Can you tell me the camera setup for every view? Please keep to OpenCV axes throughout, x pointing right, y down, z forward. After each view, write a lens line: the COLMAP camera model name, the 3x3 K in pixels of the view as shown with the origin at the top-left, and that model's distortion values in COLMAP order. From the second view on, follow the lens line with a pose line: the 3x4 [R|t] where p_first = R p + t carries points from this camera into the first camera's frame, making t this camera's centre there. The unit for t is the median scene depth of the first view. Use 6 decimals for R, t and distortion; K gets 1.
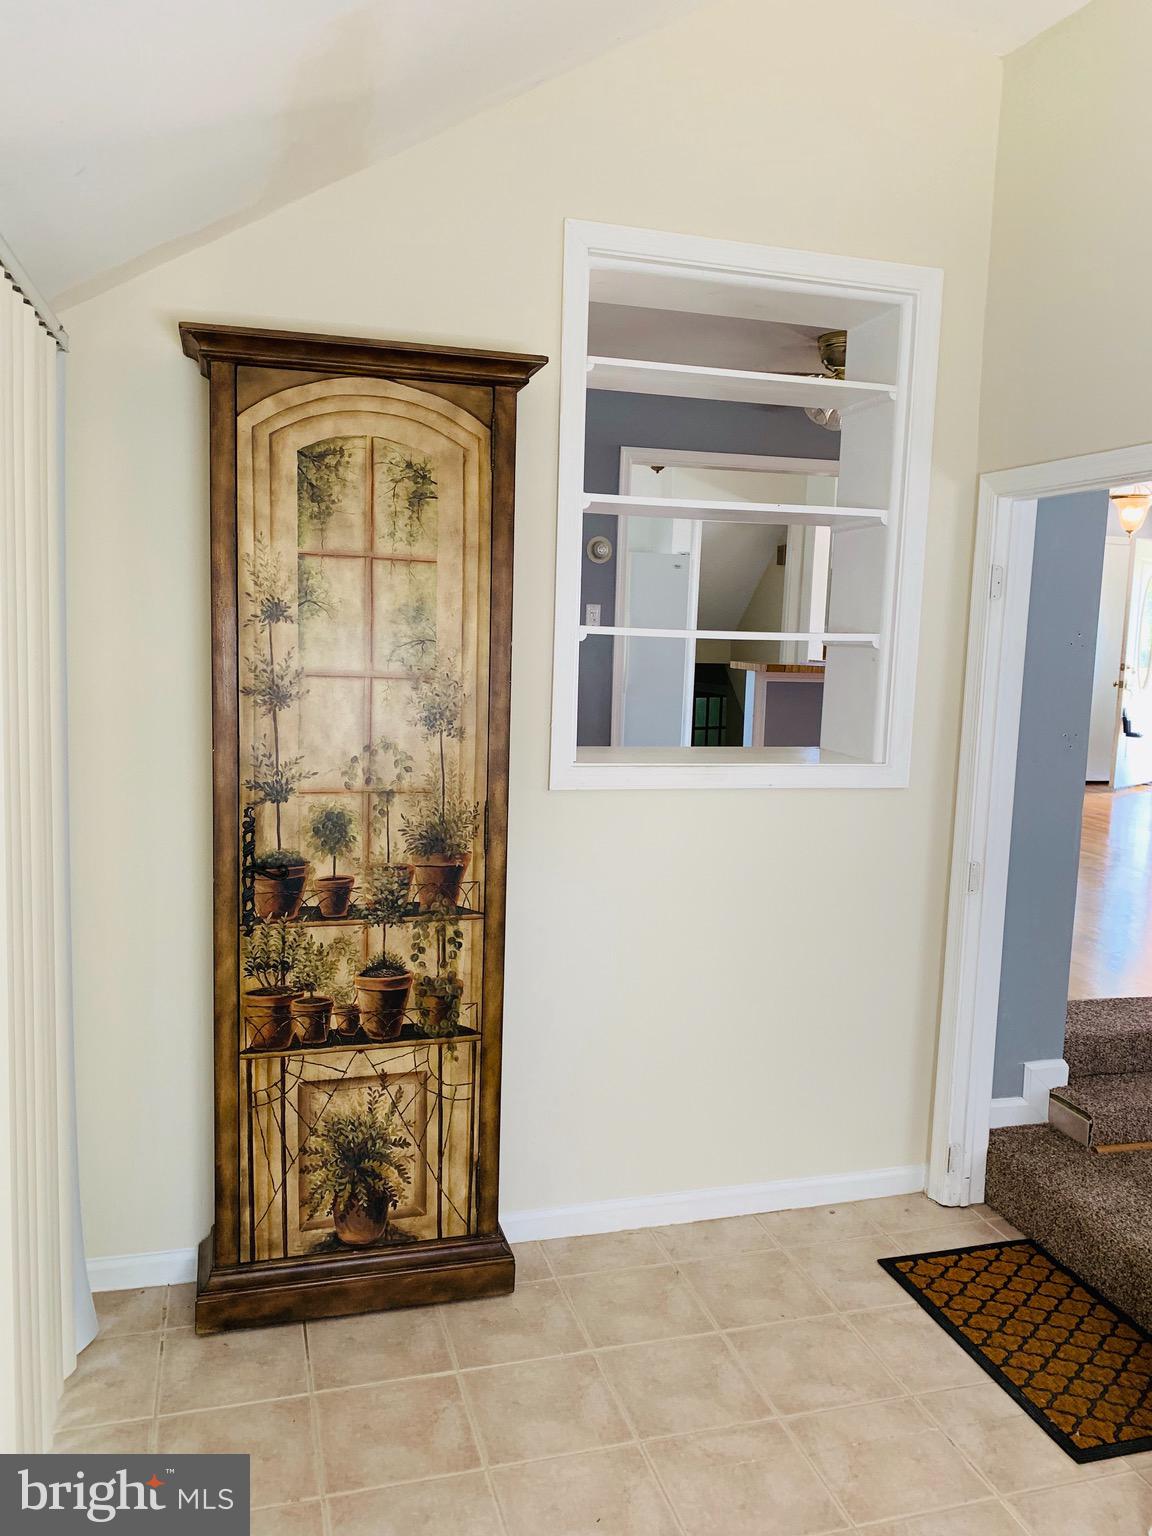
lens RADIAL K [[1194.5, 0, 576.0], [0, 1194.5, 768.0], [0, 0, 1]] dist [0.046303, -0.050726]
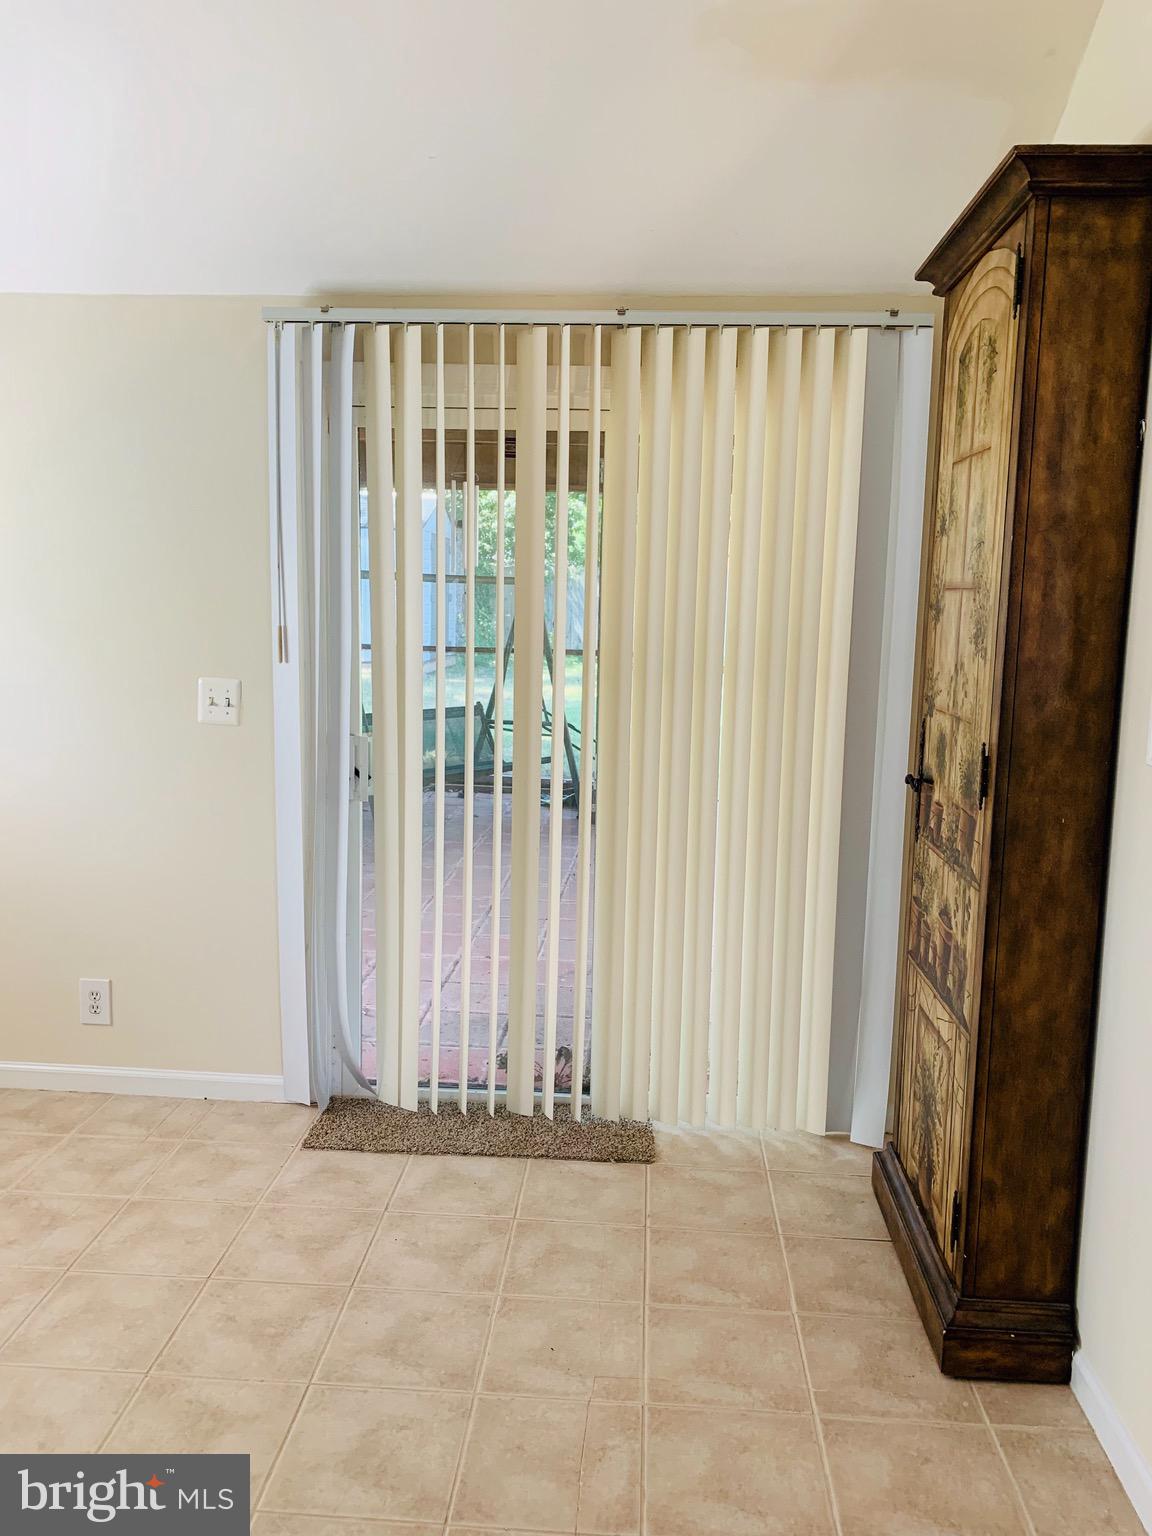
lens RADIAL K [[1194.5, 0, 576.0], [0, 1194.5, 768.0], [0, 0, 1]] dist [0.046303, -0.050726]
pose [[-0.345949, 0.097083, -0.933217, 0.819413], [-0.144401, 0.977273, 0.155197, -0.043325], [0.927075, 0.188447, -0.324068, 1.082006]]
